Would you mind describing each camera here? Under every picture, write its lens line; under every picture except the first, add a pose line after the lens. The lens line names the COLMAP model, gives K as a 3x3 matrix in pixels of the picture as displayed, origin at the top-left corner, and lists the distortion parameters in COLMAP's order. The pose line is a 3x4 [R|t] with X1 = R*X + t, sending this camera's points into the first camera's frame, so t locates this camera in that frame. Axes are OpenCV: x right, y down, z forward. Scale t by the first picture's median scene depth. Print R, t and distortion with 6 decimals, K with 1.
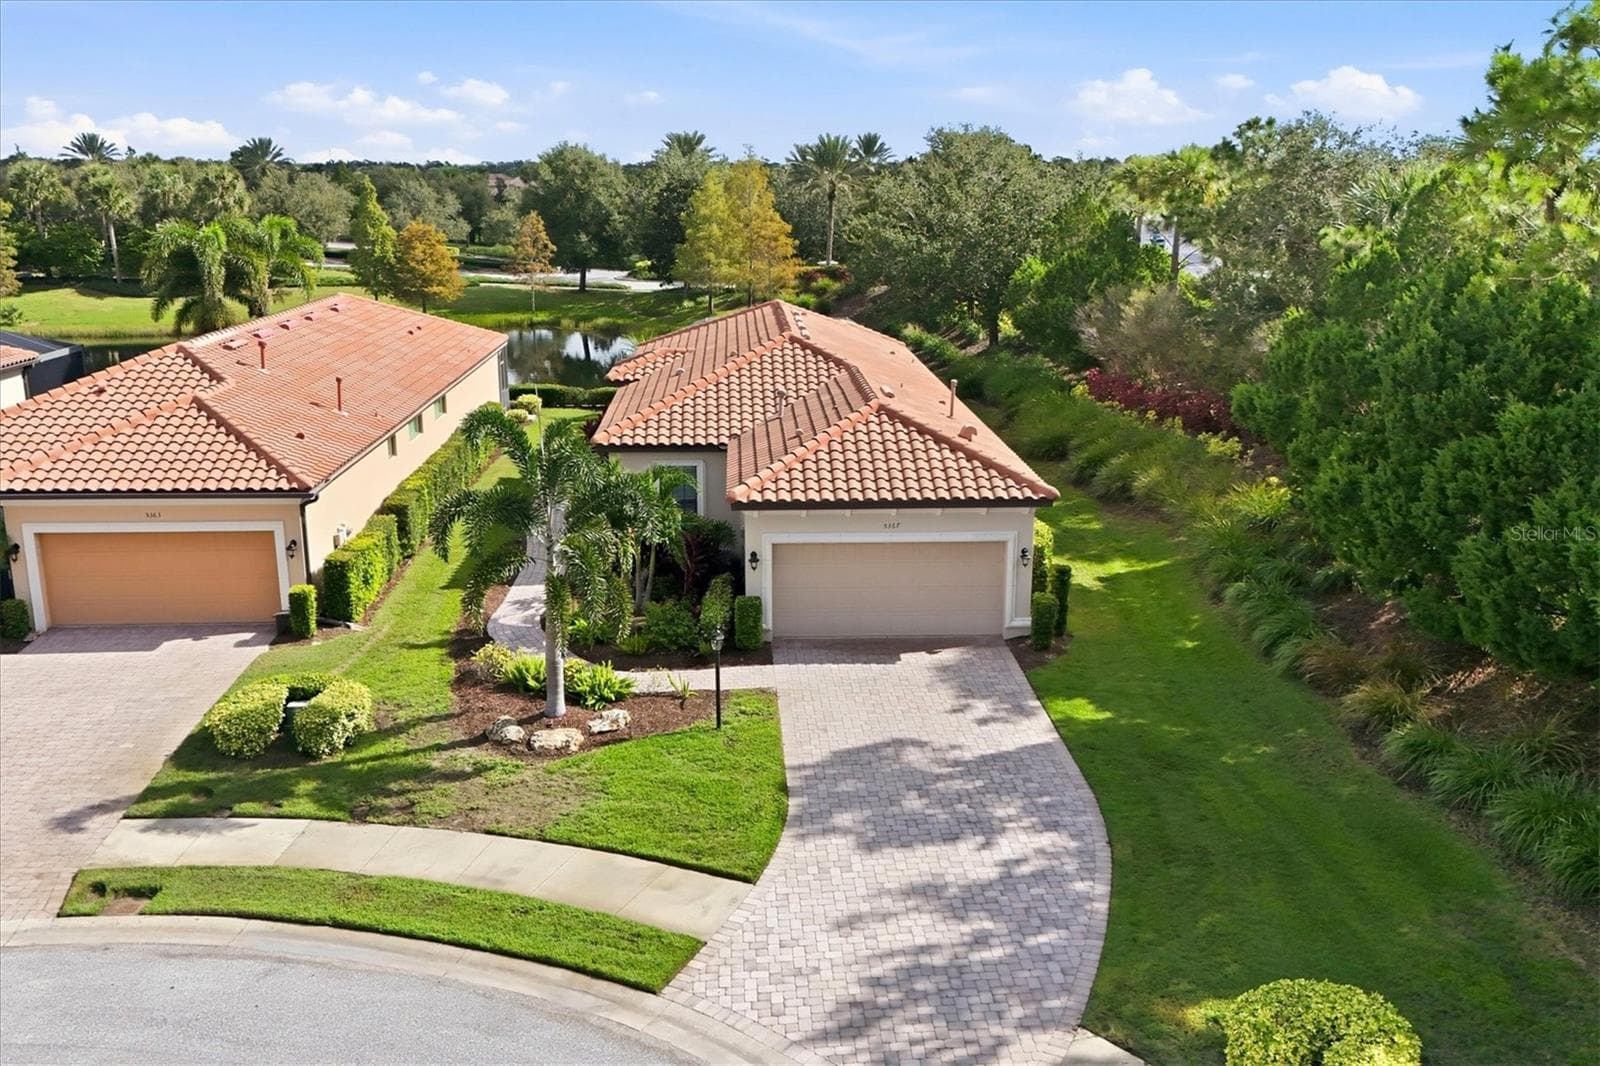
lens RADIAL K [[1393.8, 0, 800.0], [0, 1393.8, 533.0], [0, 0, 1]] dist [0.016456, -0.001096]
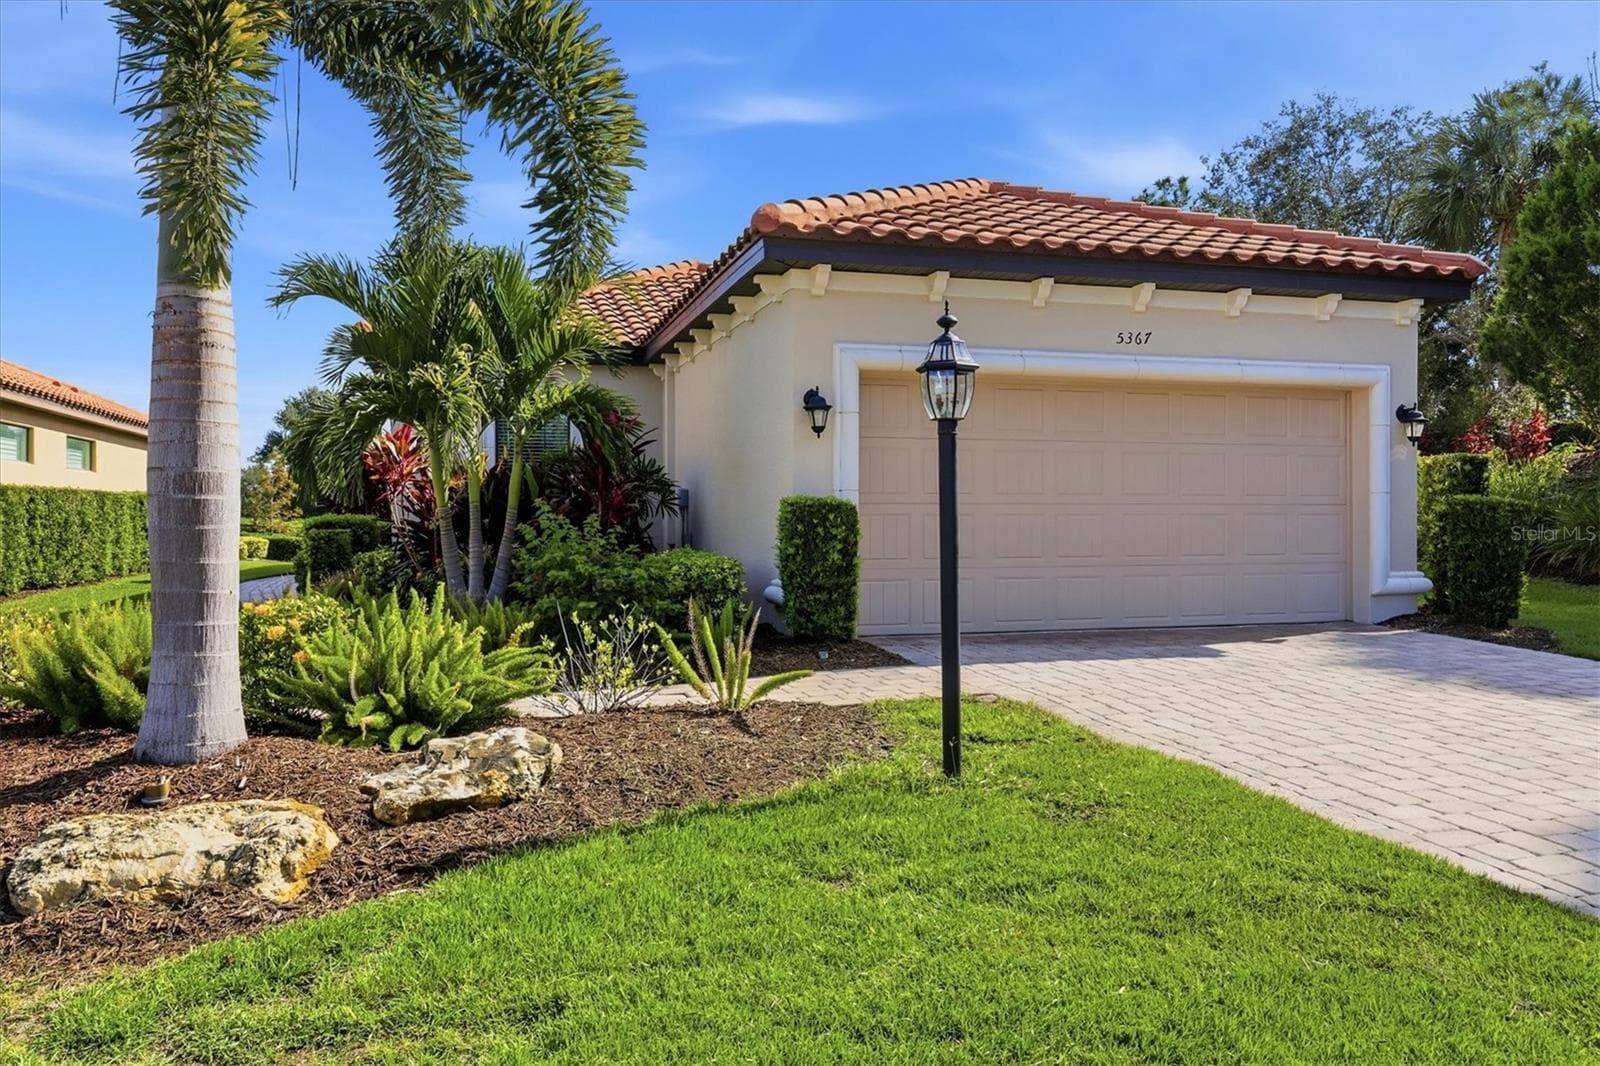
lens RADIAL K [[1205.5, 0, 817.5], [0, 1205.5, 530.1], [0, 0, 1]] dist [-0.005855, -0.005190]
pose [[0.972371, -0.005022, 0.233389, -0.119402], [0.058793, 0.972810, -0.224019, 0.134927], [-0.225918, 0.231552, 0.946227, 0.756555]]
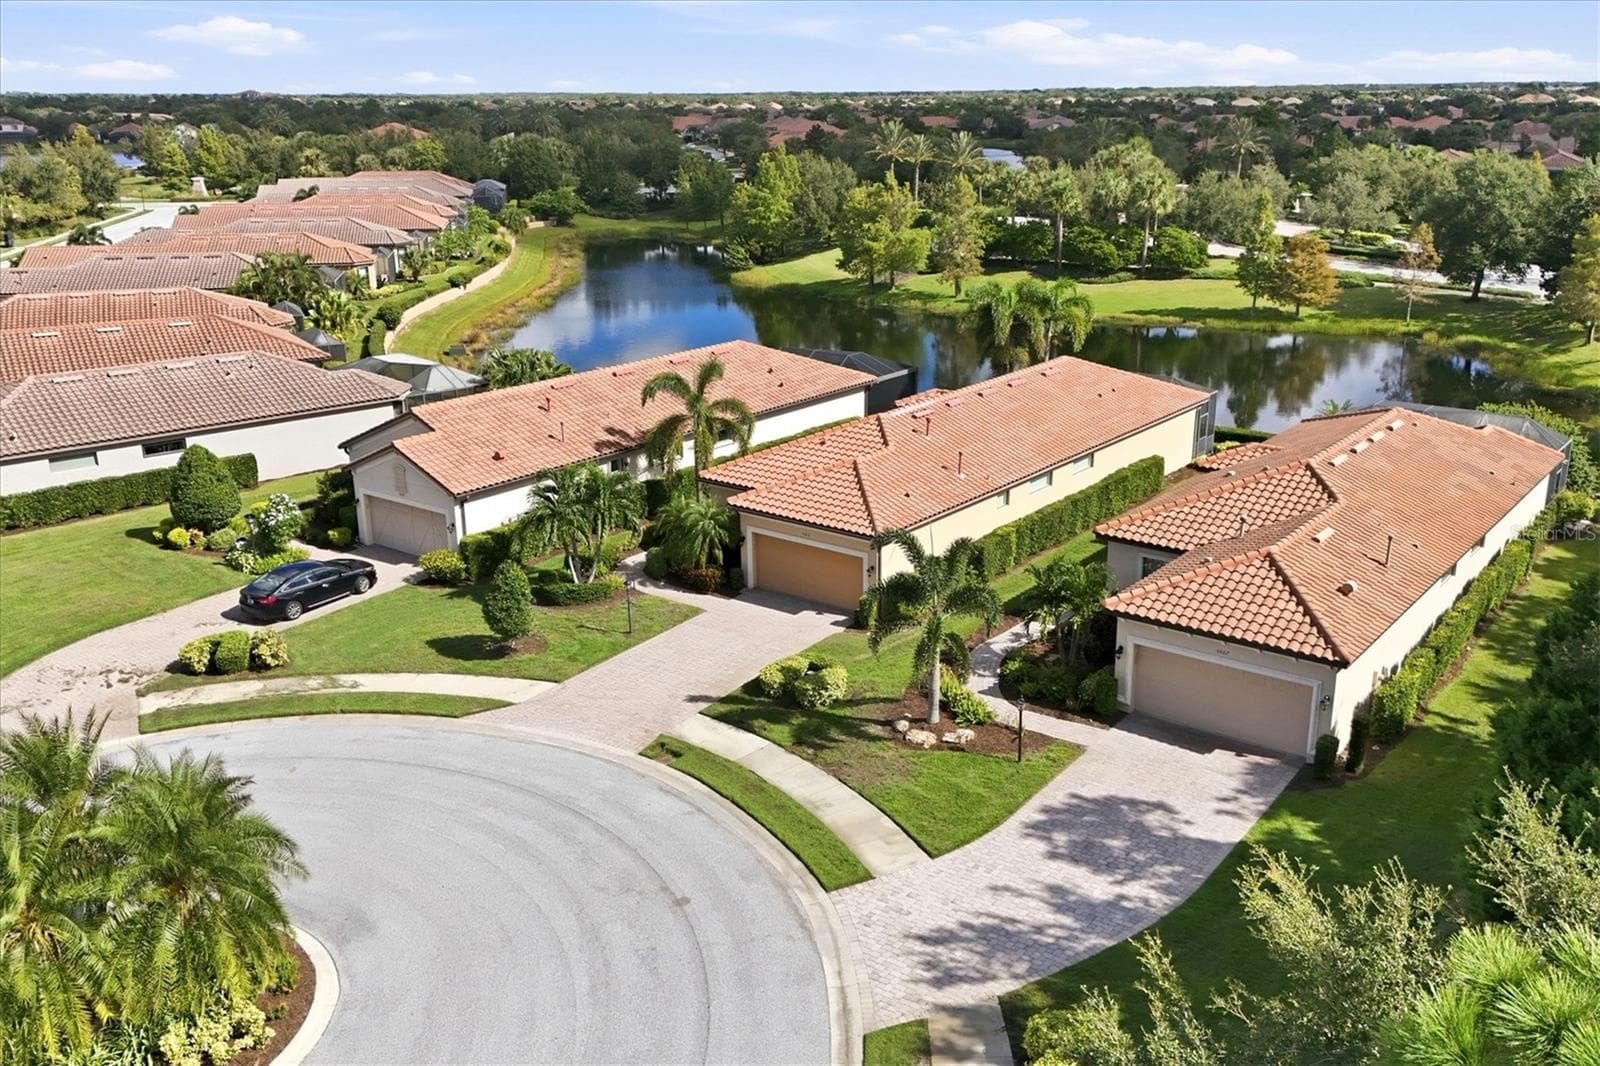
lens RADIAL K [[1410.7, 0, 800.0], [0, 1410.7, 533.0], [0, 0, 1]] dist [0.115582, -0.236465]
pose [[0.740510, 0.190333, -0.644529, 0.657794], [-0.149282, 0.981682, 0.118384, -0.229833], [0.655256, 0.008552, 0.755359, -0.281416]]
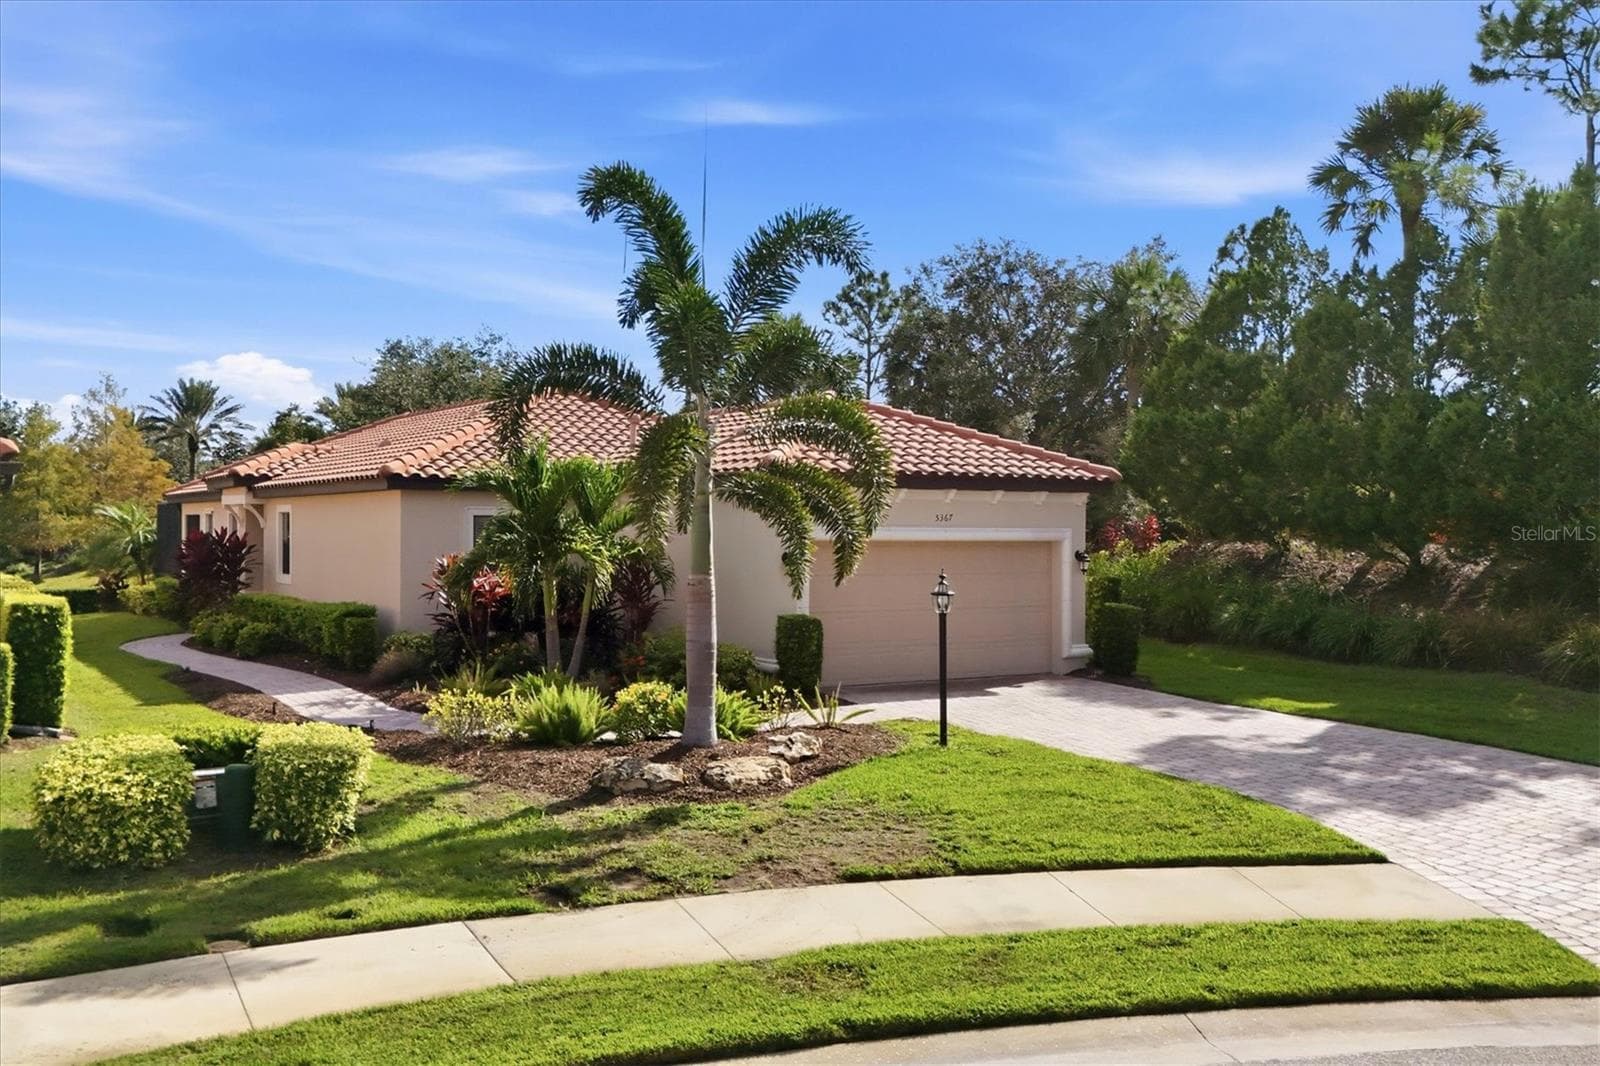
lens RADIAL K [[1393.8, 0, 800.0], [0, 1393.8, 533.0], [0, 0, 1]] dist [0.016456, -0.001096]
pose [[0.868440, 0.004404, 0.495774, -0.400379], [0.112225, 0.972260, -0.205220, 0.157922], [-0.482925, 0.233860, 0.843856, 0.449448]]
